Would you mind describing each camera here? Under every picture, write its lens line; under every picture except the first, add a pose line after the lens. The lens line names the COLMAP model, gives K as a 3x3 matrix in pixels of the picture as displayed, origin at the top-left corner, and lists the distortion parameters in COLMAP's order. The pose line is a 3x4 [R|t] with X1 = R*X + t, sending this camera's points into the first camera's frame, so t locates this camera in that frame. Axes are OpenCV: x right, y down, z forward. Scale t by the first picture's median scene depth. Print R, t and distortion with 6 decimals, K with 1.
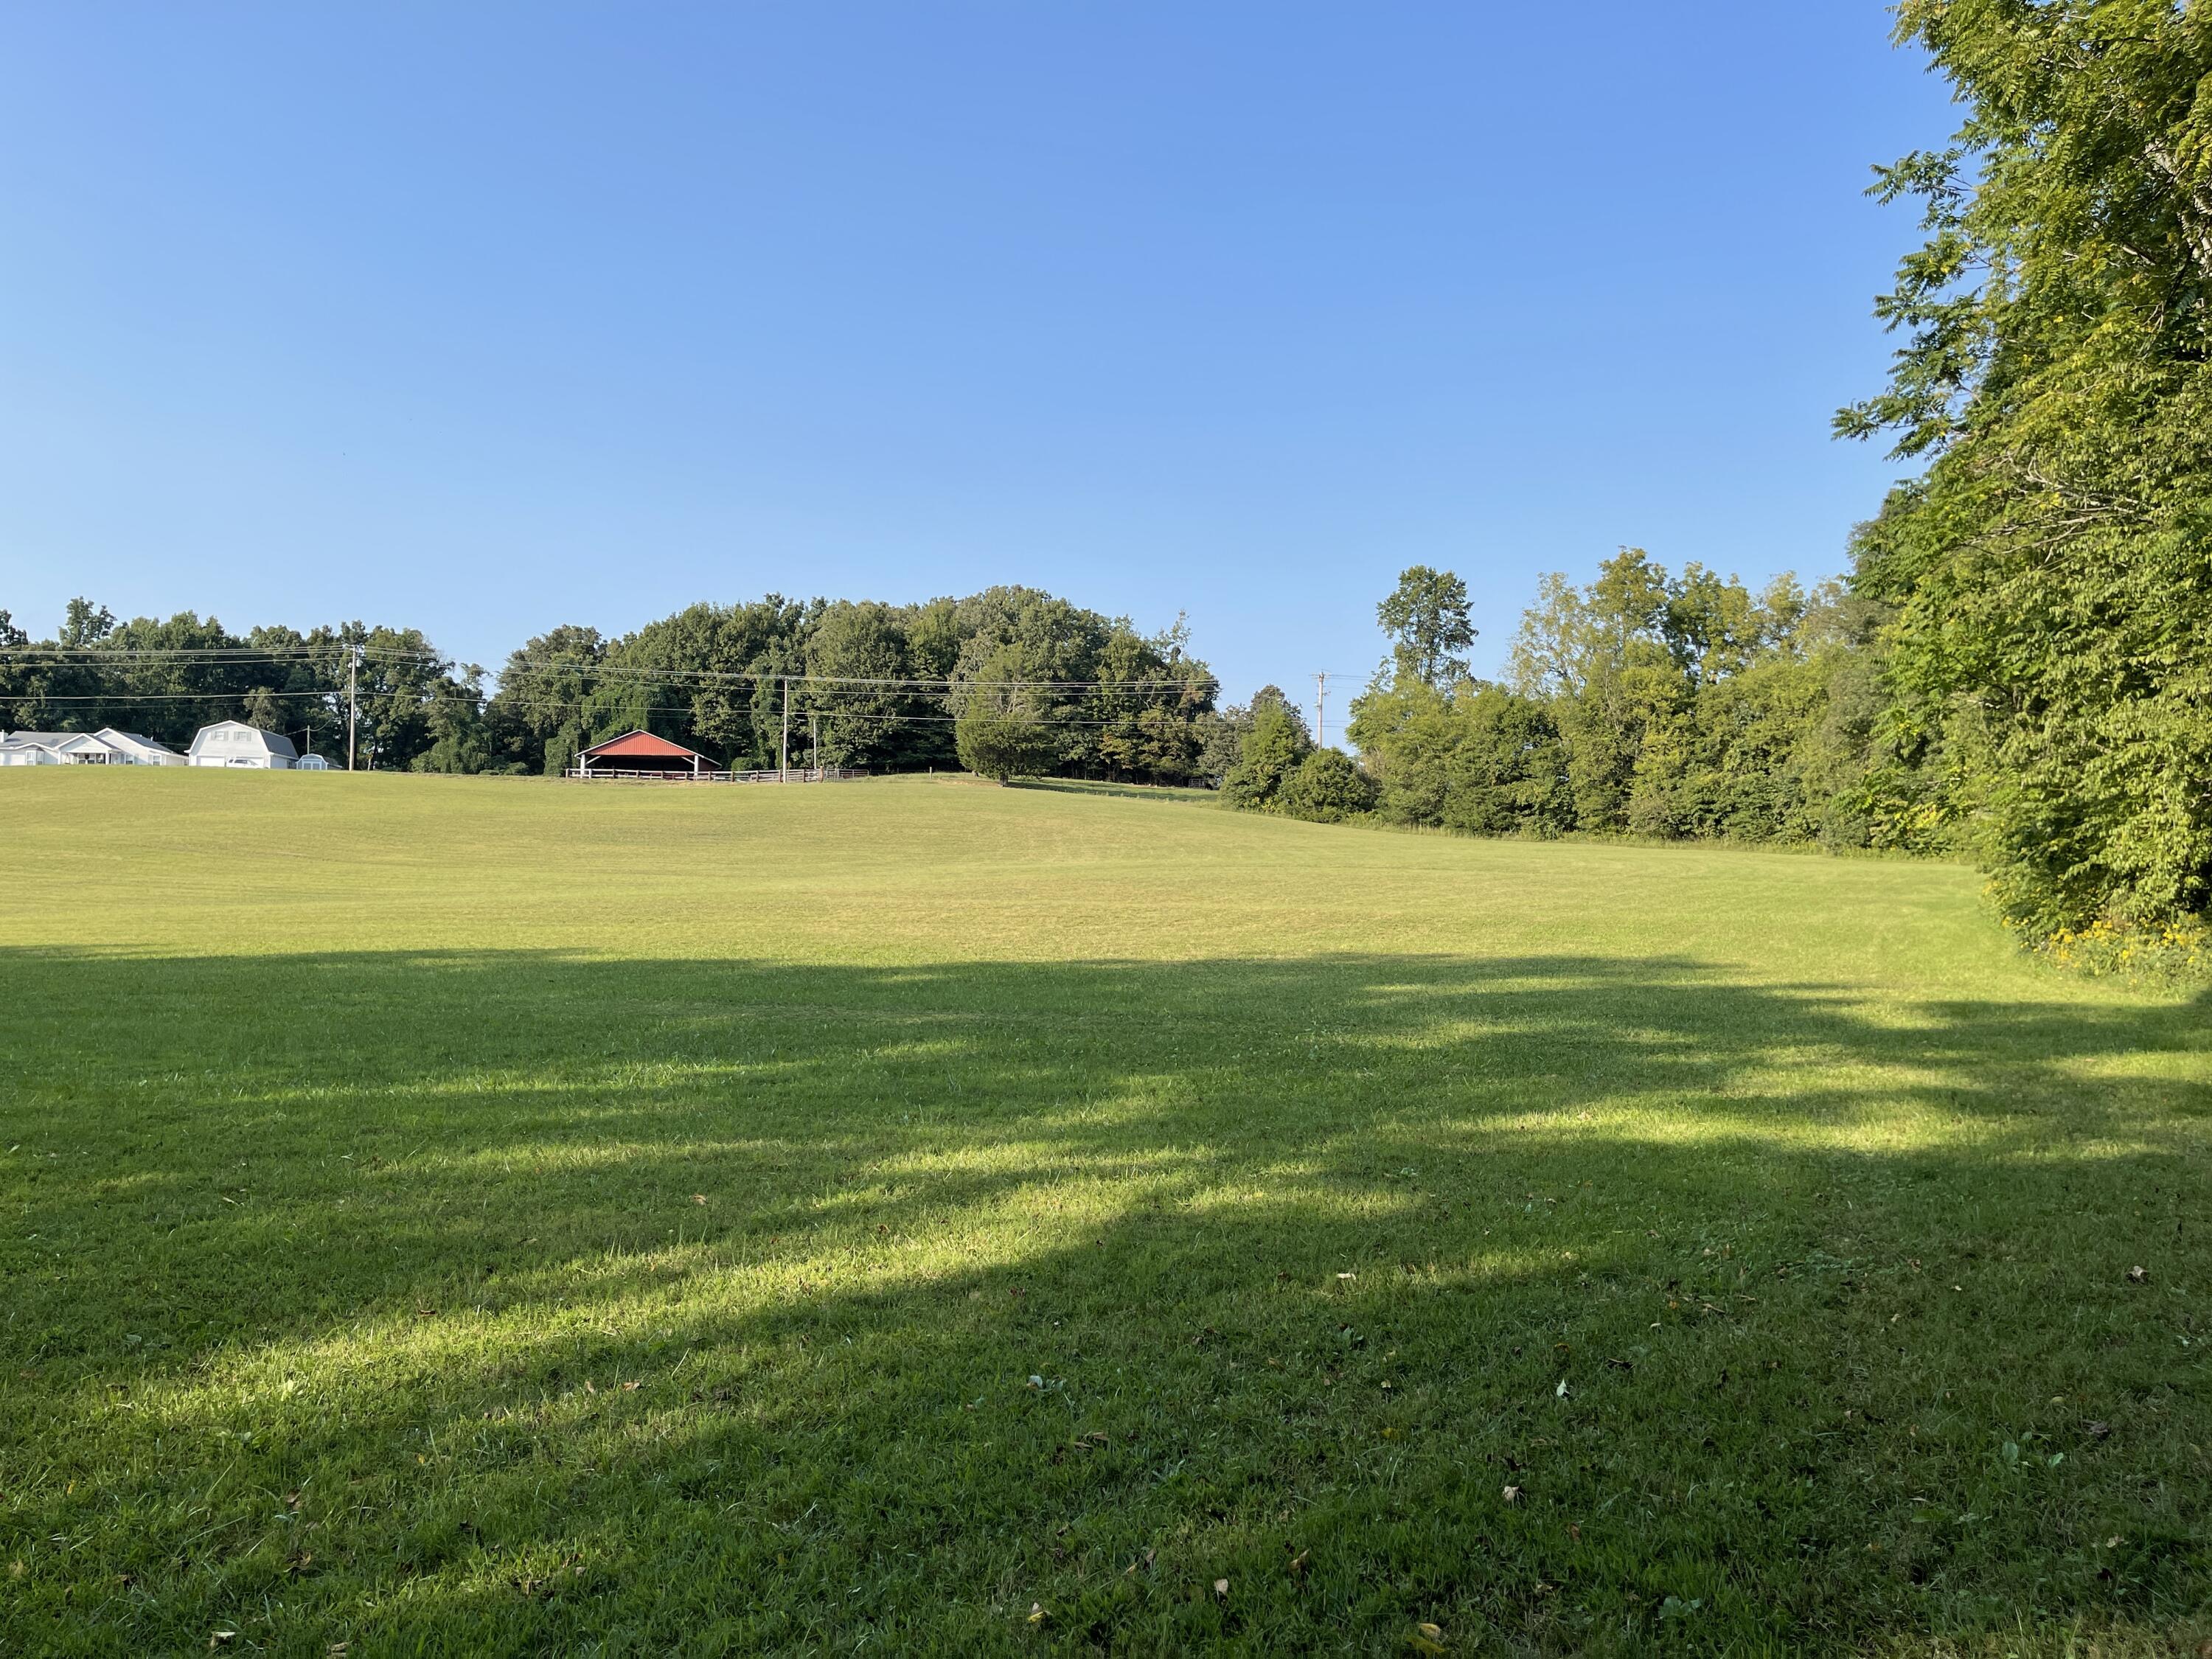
lens RADIAL K [[1681.4, 0, 1102.0], [0, 1681.4, 843.4], [0, 0, 1]] dist [0.068216, -0.089106]
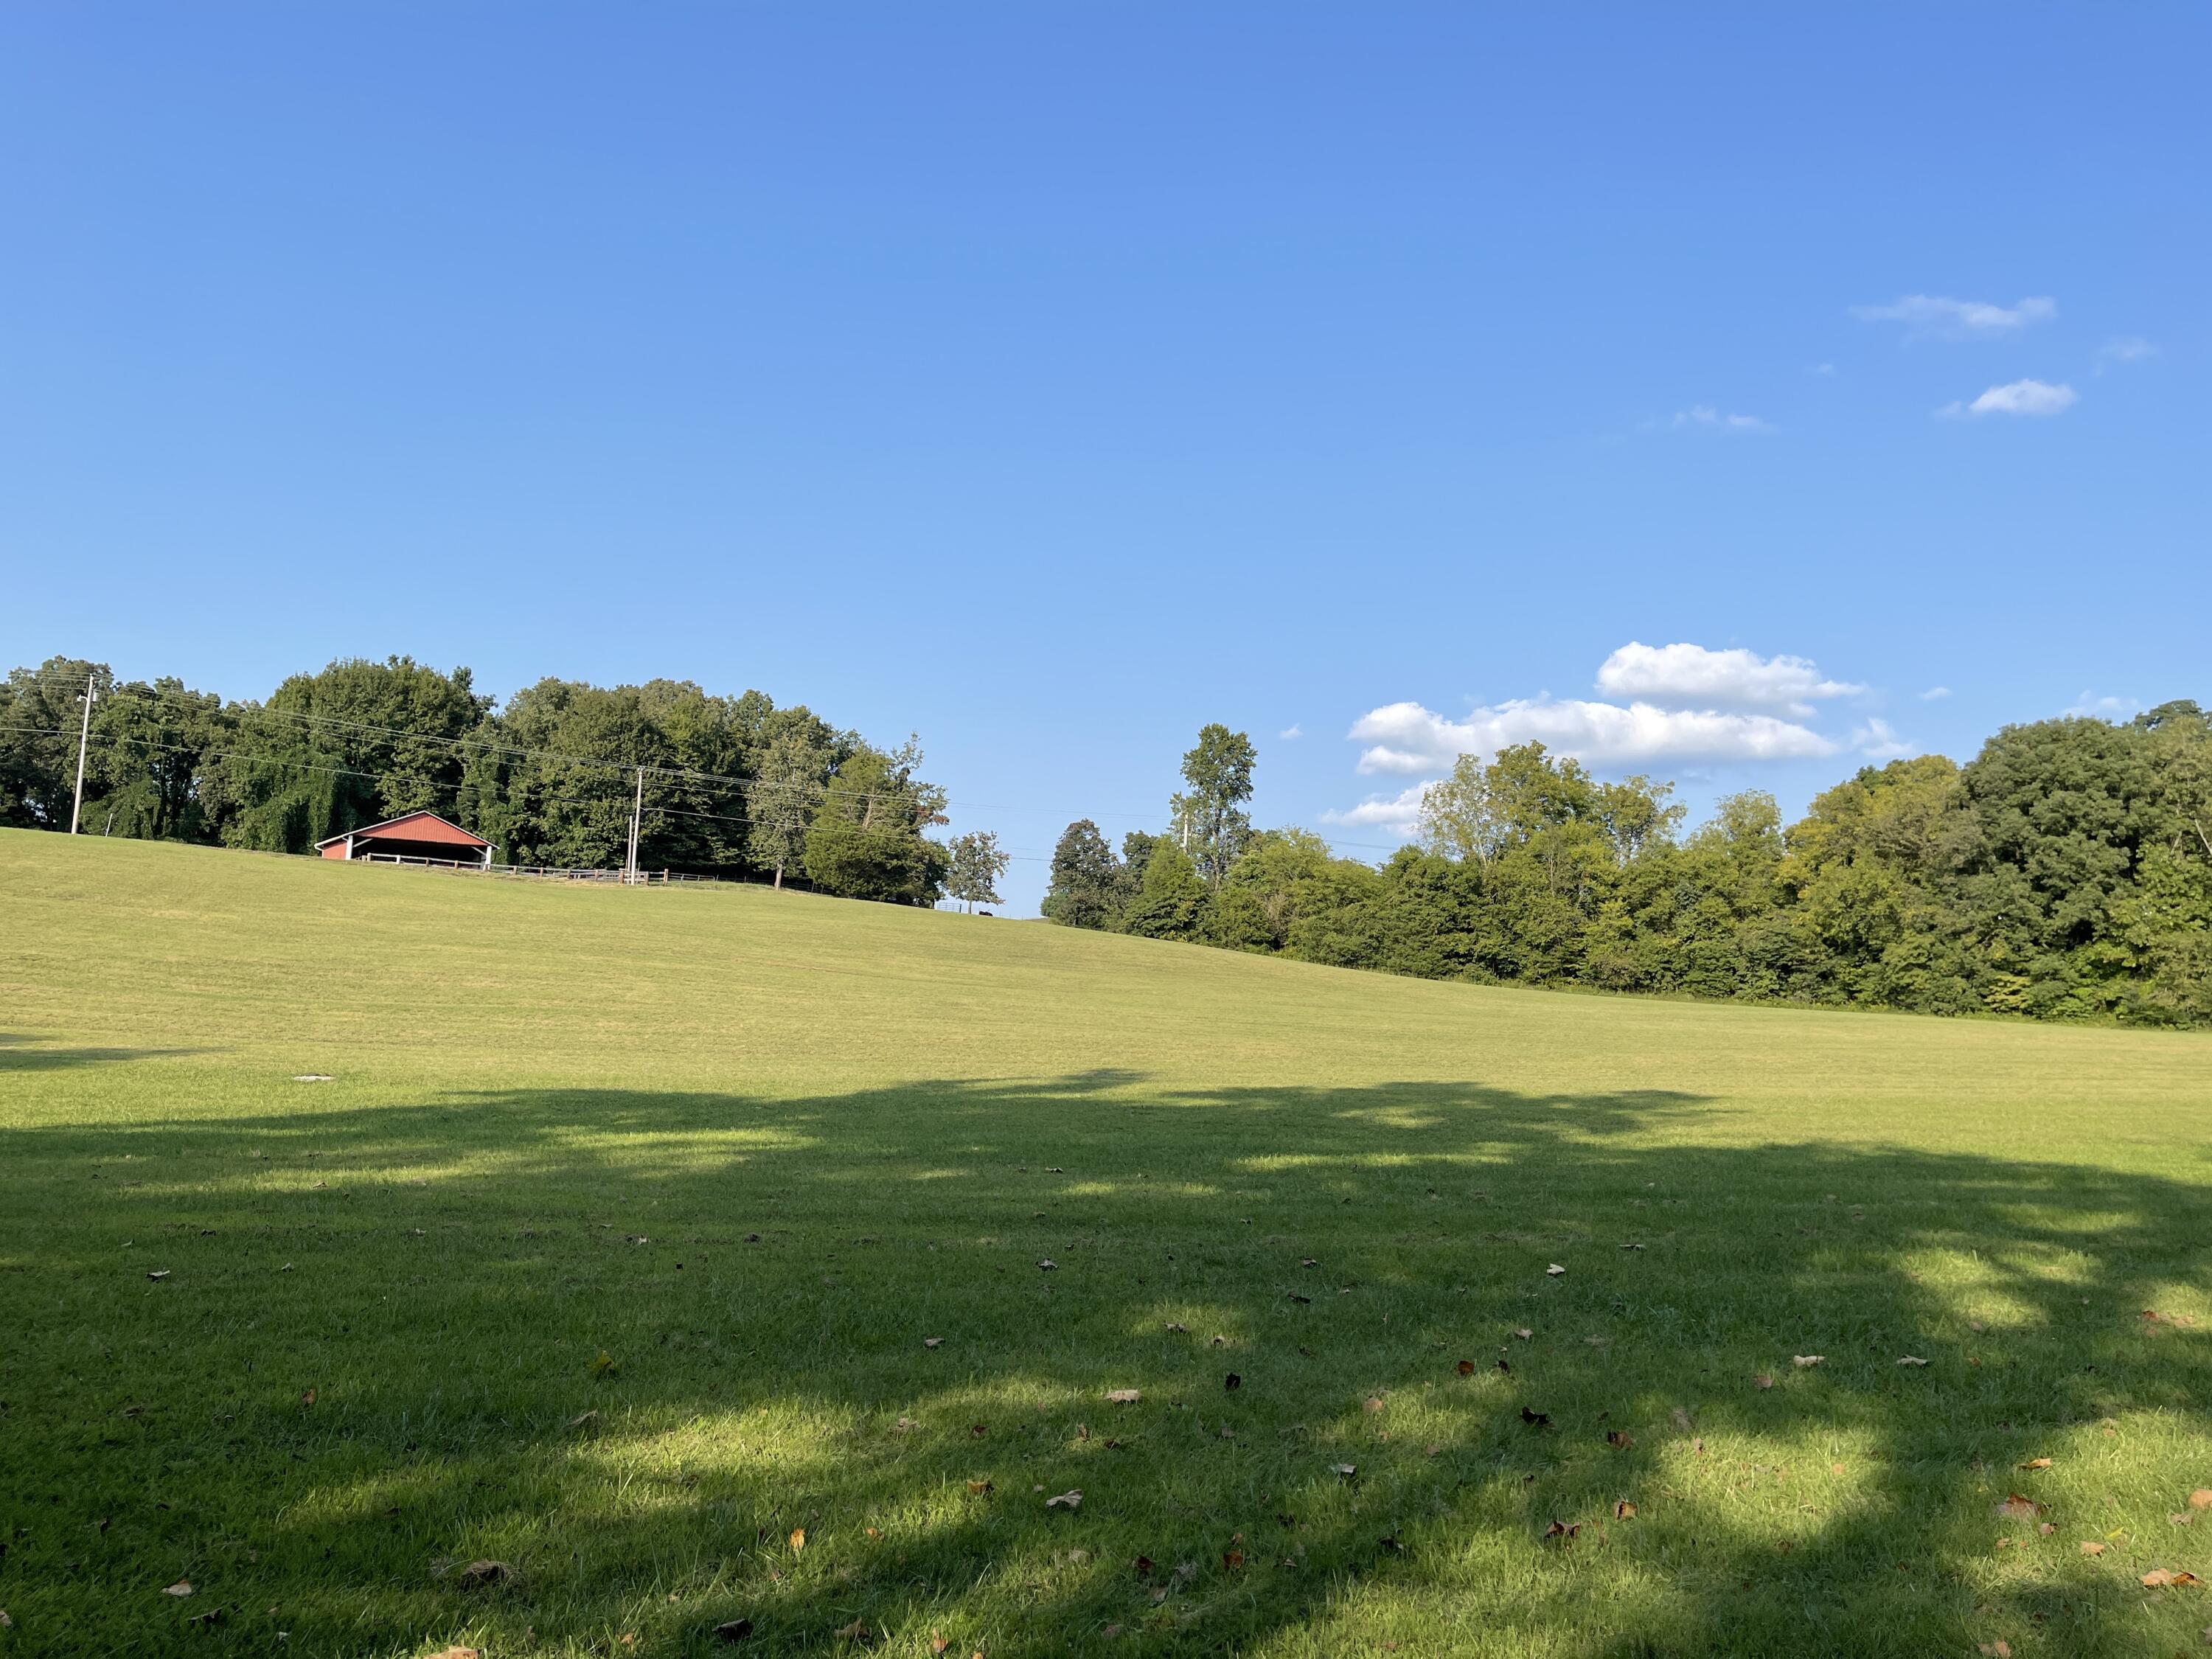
lens RADIAL K [[1681.4, 0, 1105.3], [0, 1681.4, 783.6], [0, 0, 1]] dist [0.068216, -0.089106]
pose [[0.855629, 0.093598, 0.509056, -0.540696], [-0.040171, 0.992555, -0.114978, 0.004122], [-0.516028, 0.077929, 0.853019, 0.129761]]
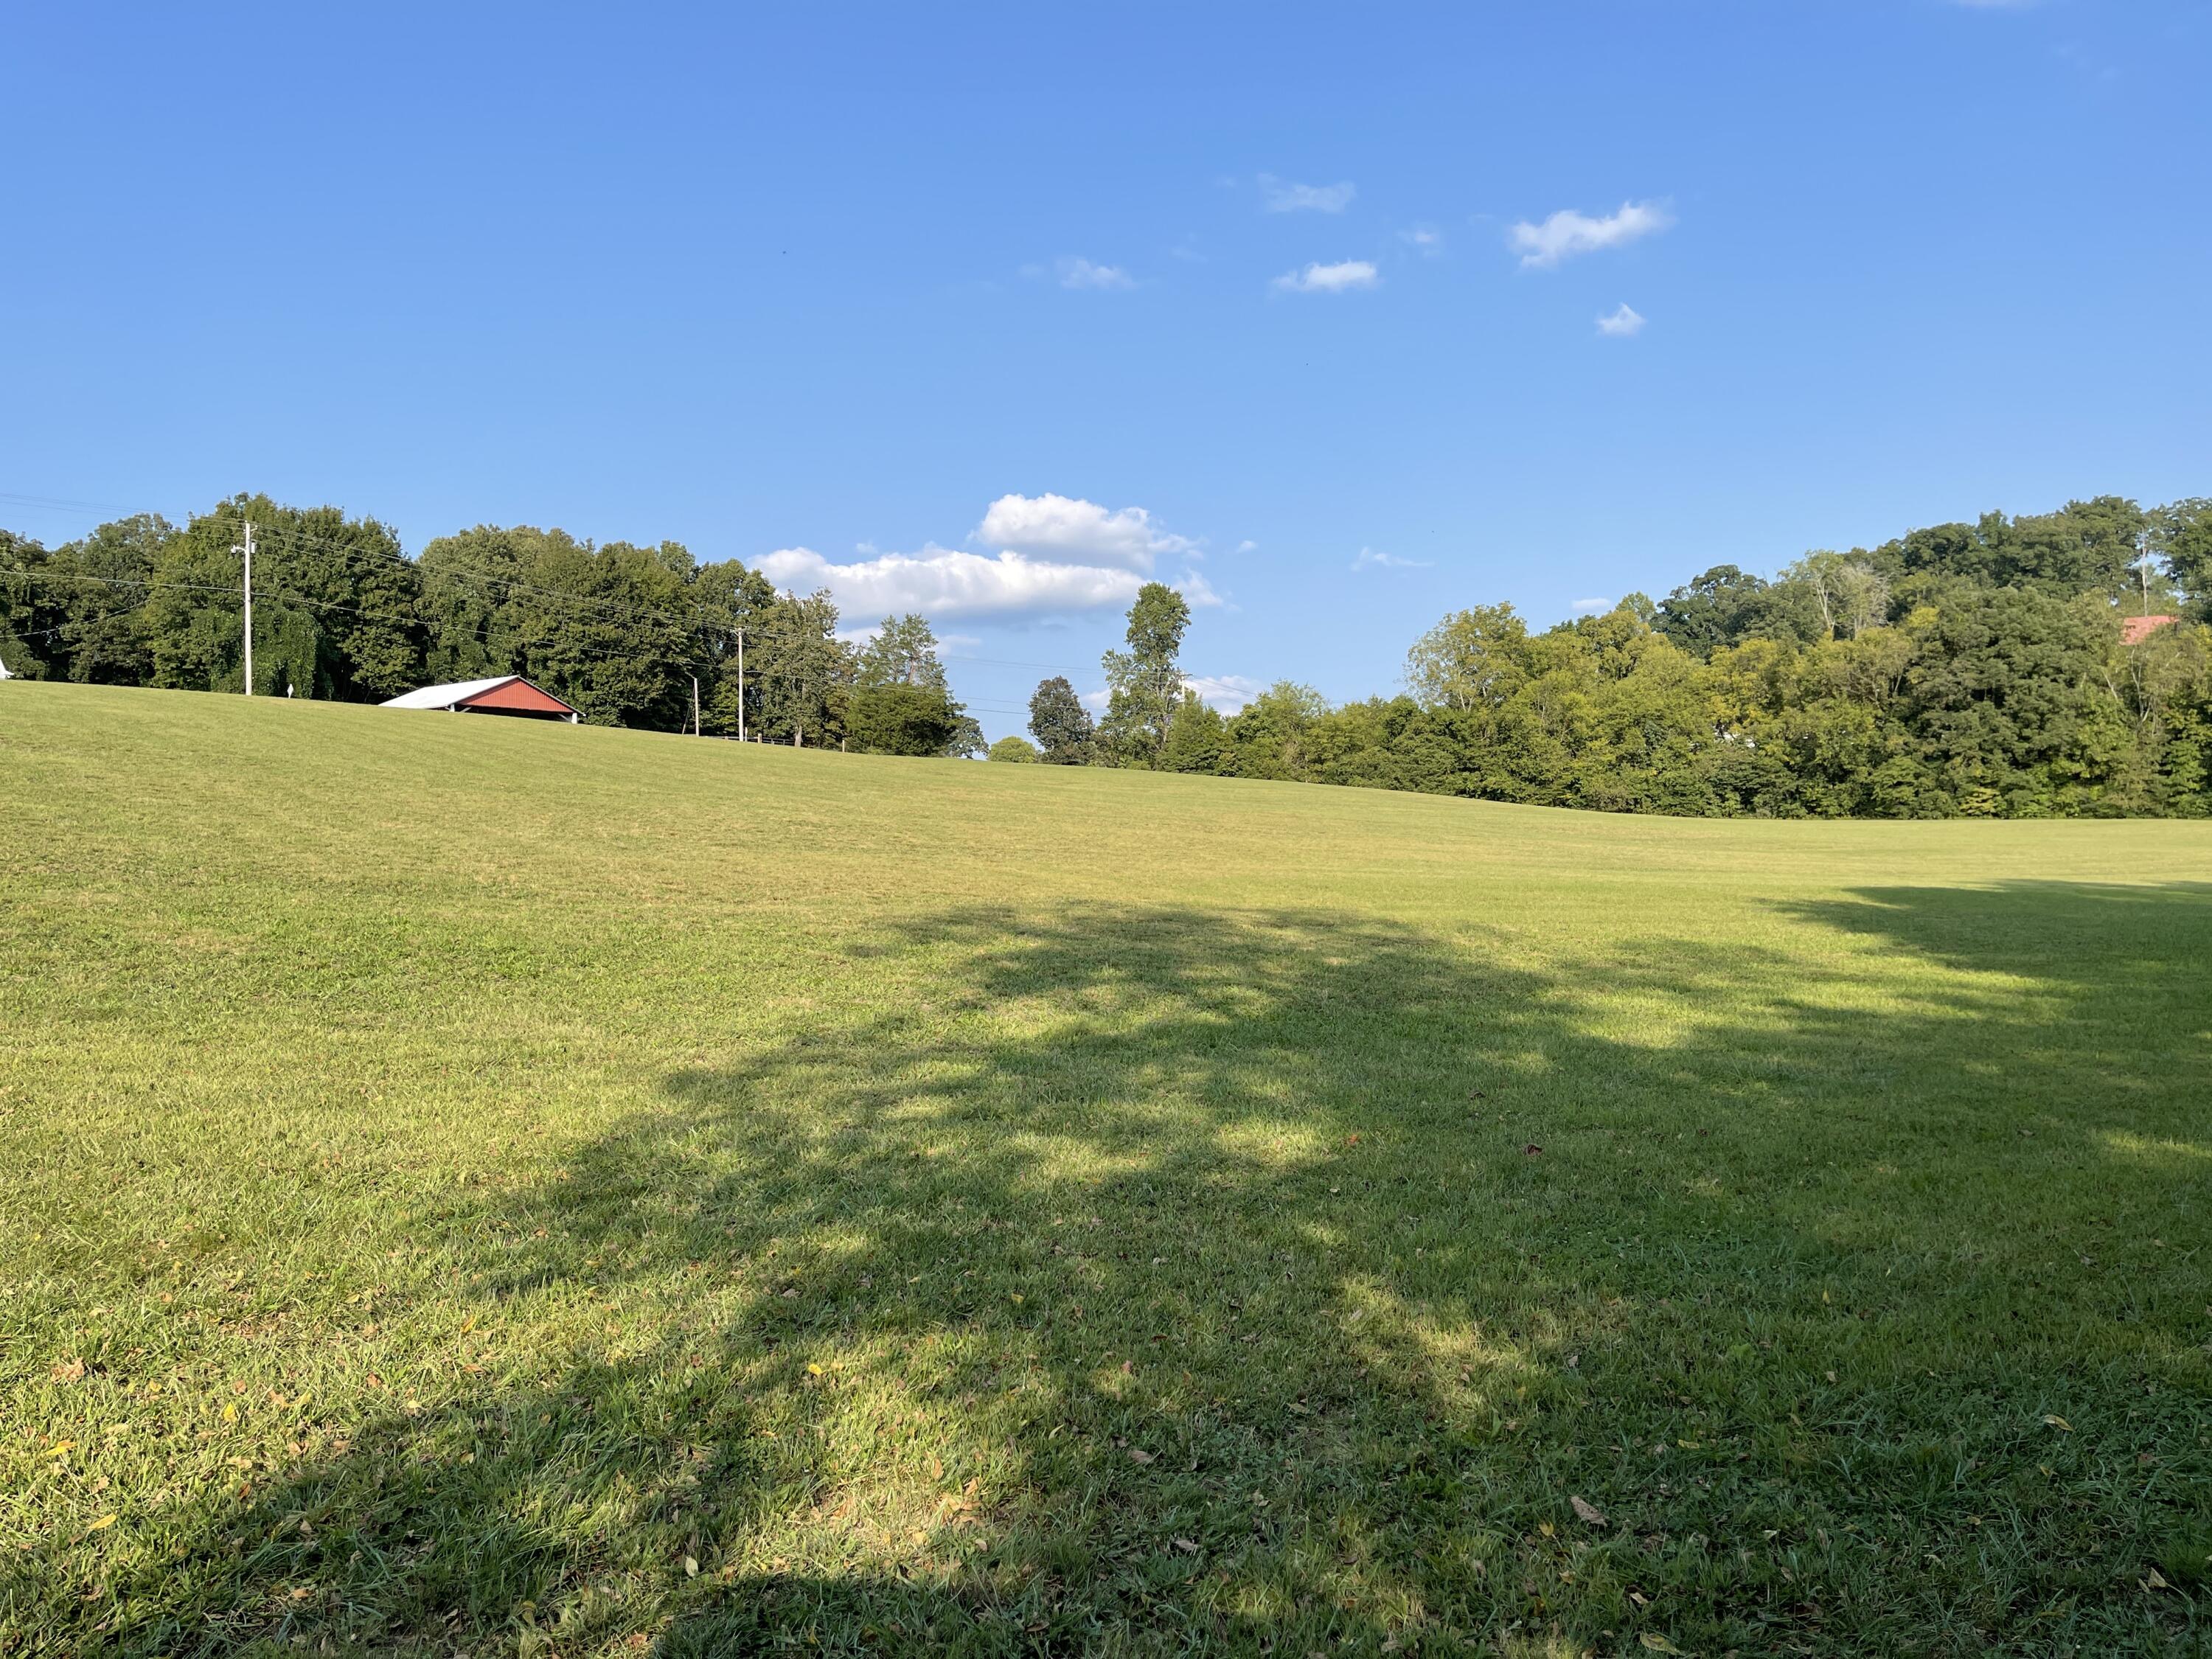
lens RADIAL K [[1681.4, 0, 1100.1], [0, 1681.4, 850.1], [0, 0, 1]] dist [0.068216, -0.089106]
pose [[0.611444, -0.010922, 0.791213, -0.943936], [0.007290, 0.999940, 0.008170, 0.010848], [-0.791254, 0.000773, 0.611487, 0.408965]]
